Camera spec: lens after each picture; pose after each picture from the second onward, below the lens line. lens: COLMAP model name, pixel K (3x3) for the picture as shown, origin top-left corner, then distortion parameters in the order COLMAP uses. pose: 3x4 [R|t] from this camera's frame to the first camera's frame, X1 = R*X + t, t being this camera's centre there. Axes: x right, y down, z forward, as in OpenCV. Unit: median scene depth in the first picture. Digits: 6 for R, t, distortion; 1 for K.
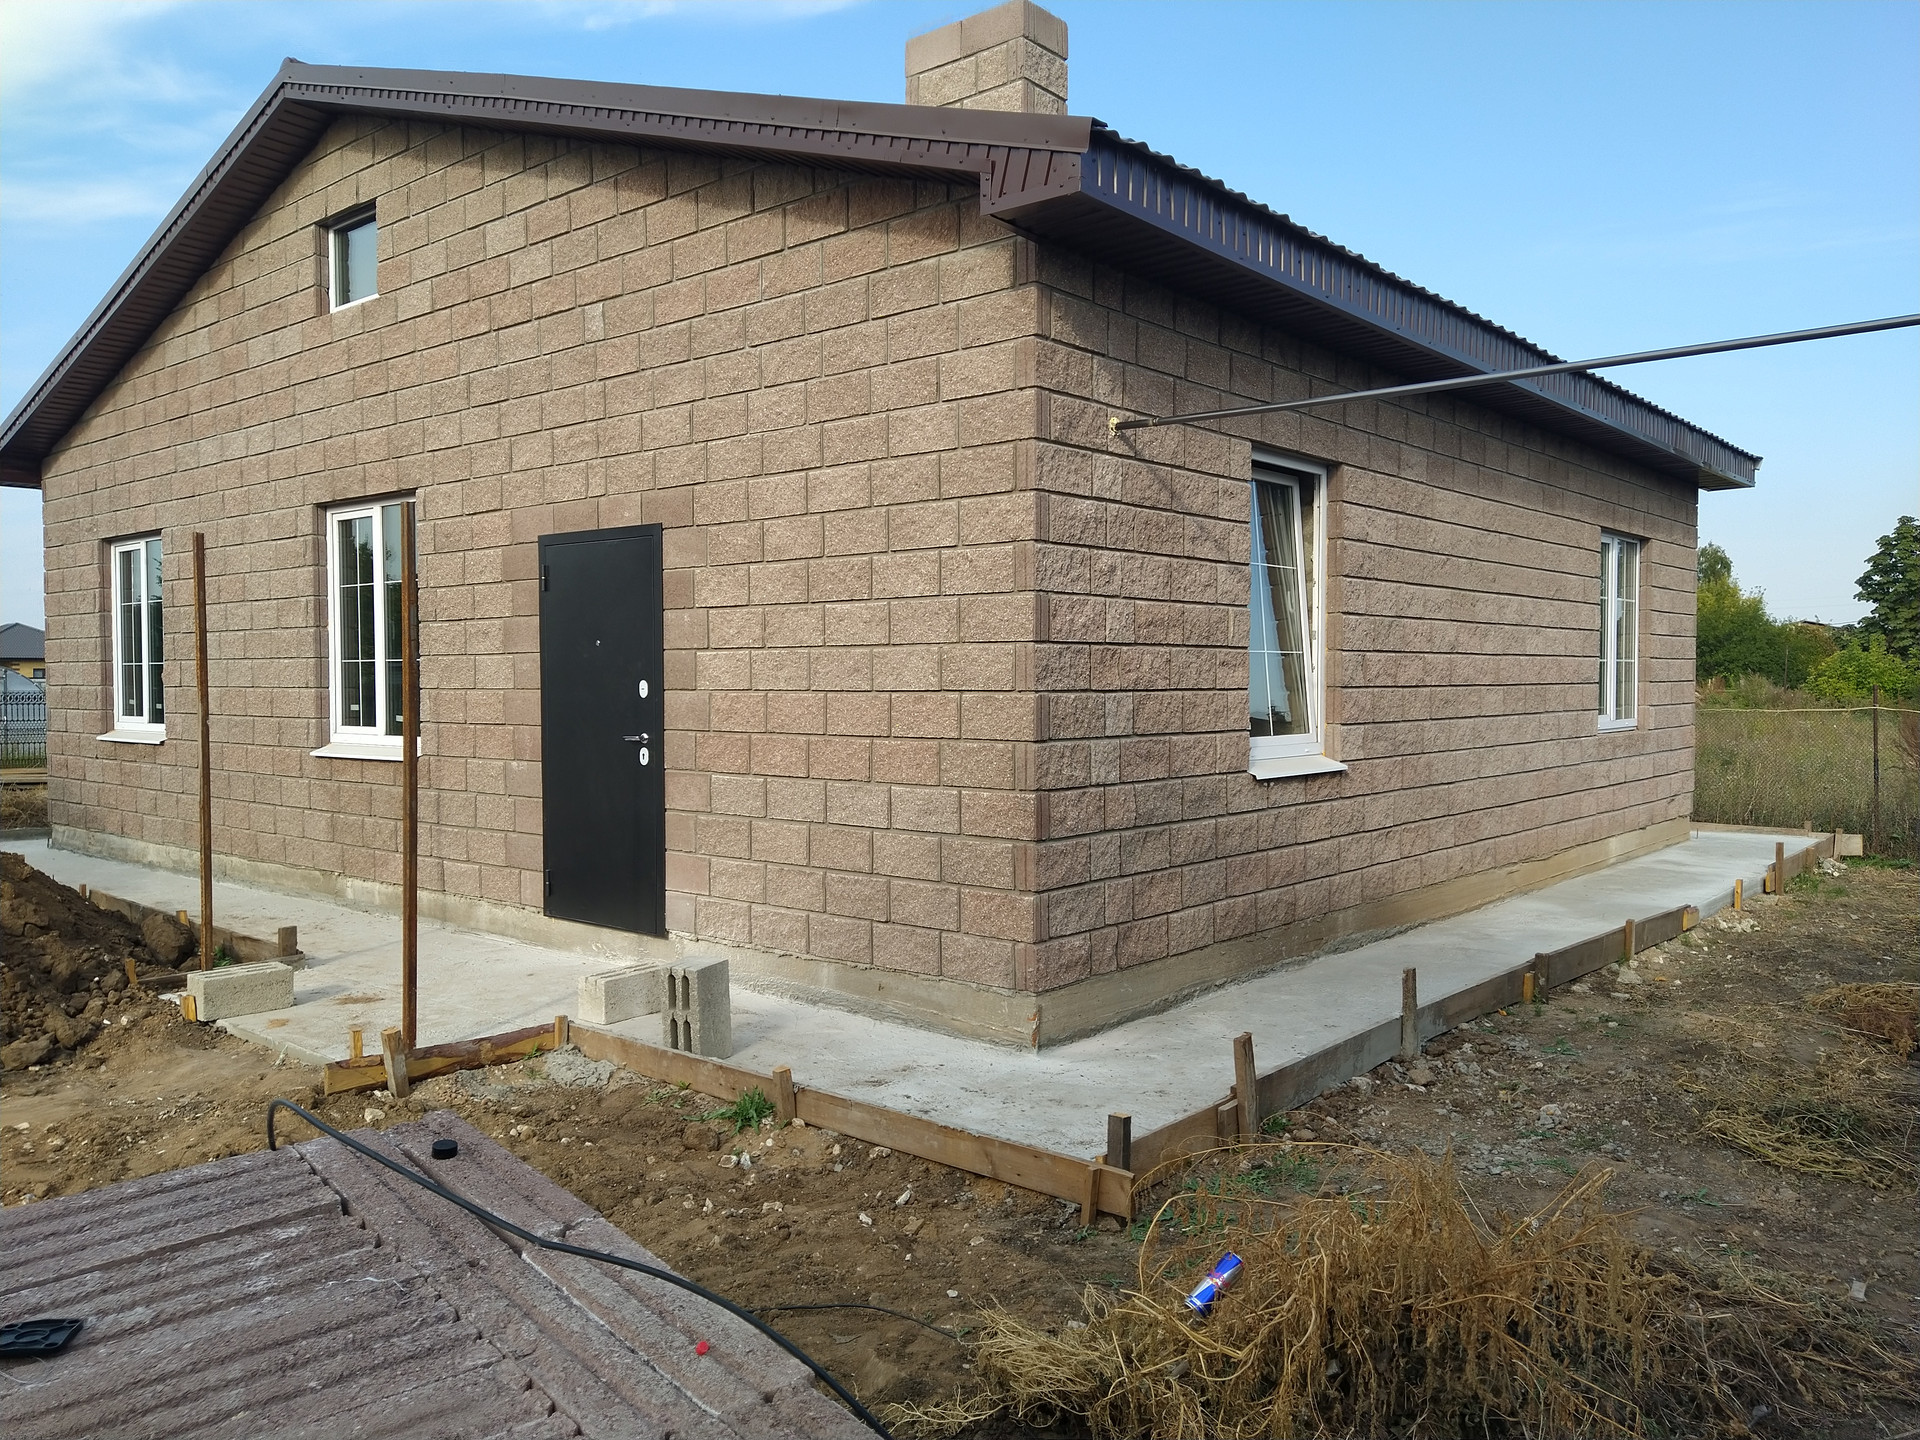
lens RADIAL K [[1398.8, 0, 962.3], [0, 1398.8, 734.6], [0, 0, 1]] dist [0.047107, -0.018373]
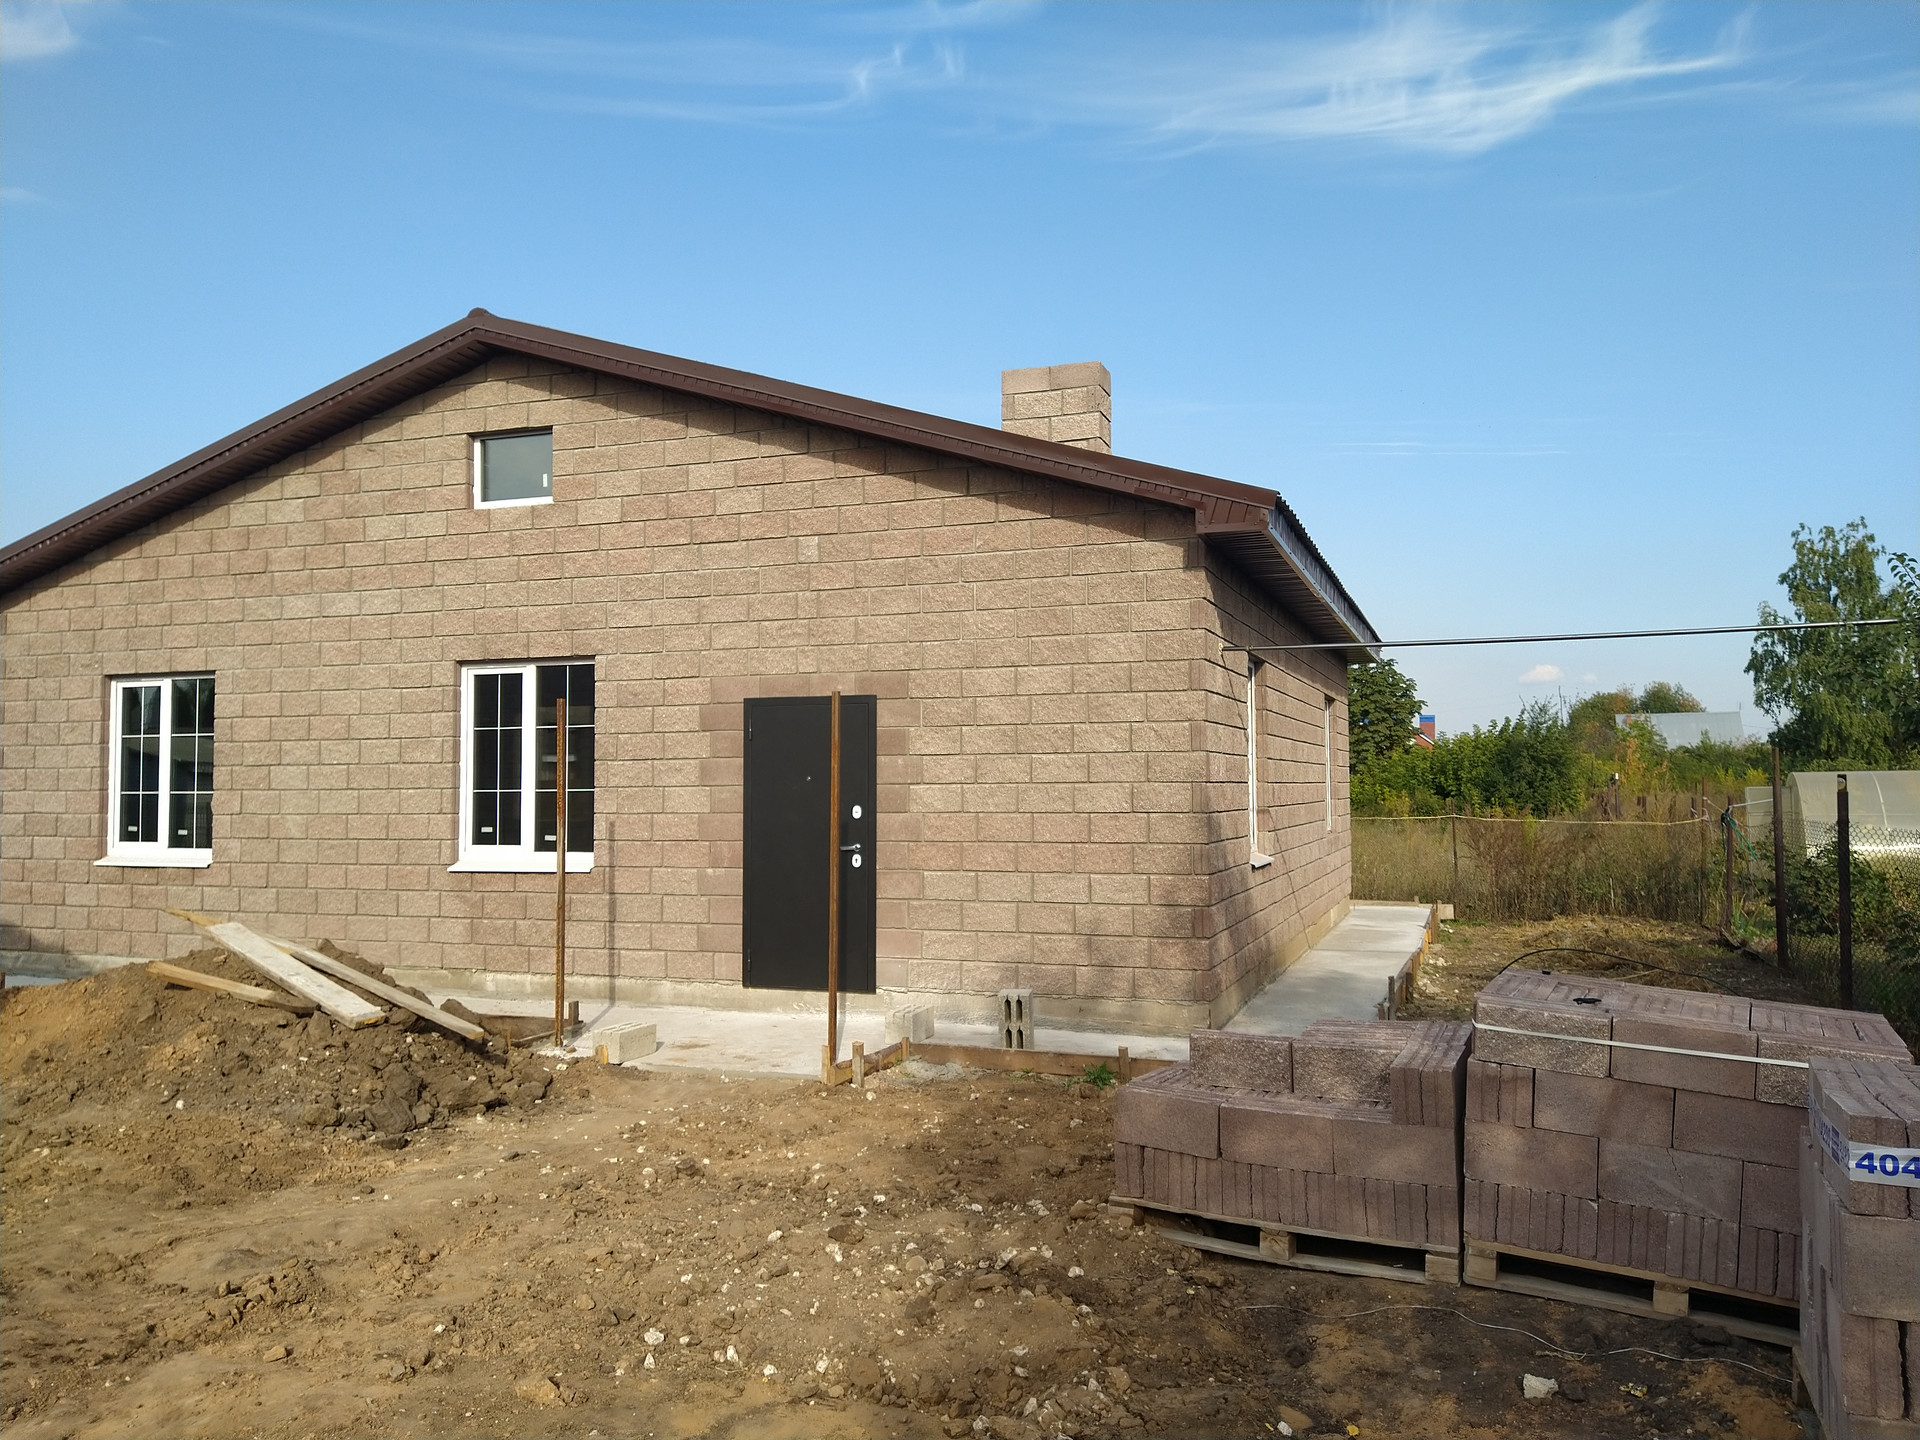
lens RADIAL K [[1398.8, 0, 956.0], [0, 1398.8, 713.1], [0, 0, 1]] dist [0.047107, -0.018373]
pose [[0.938885, 0.016151, 0.343852, -0.597945], [0.017141, 0.995466, -0.093563, 0.001267], [-0.343804, 0.093739, 0.934351, -0.332148]]
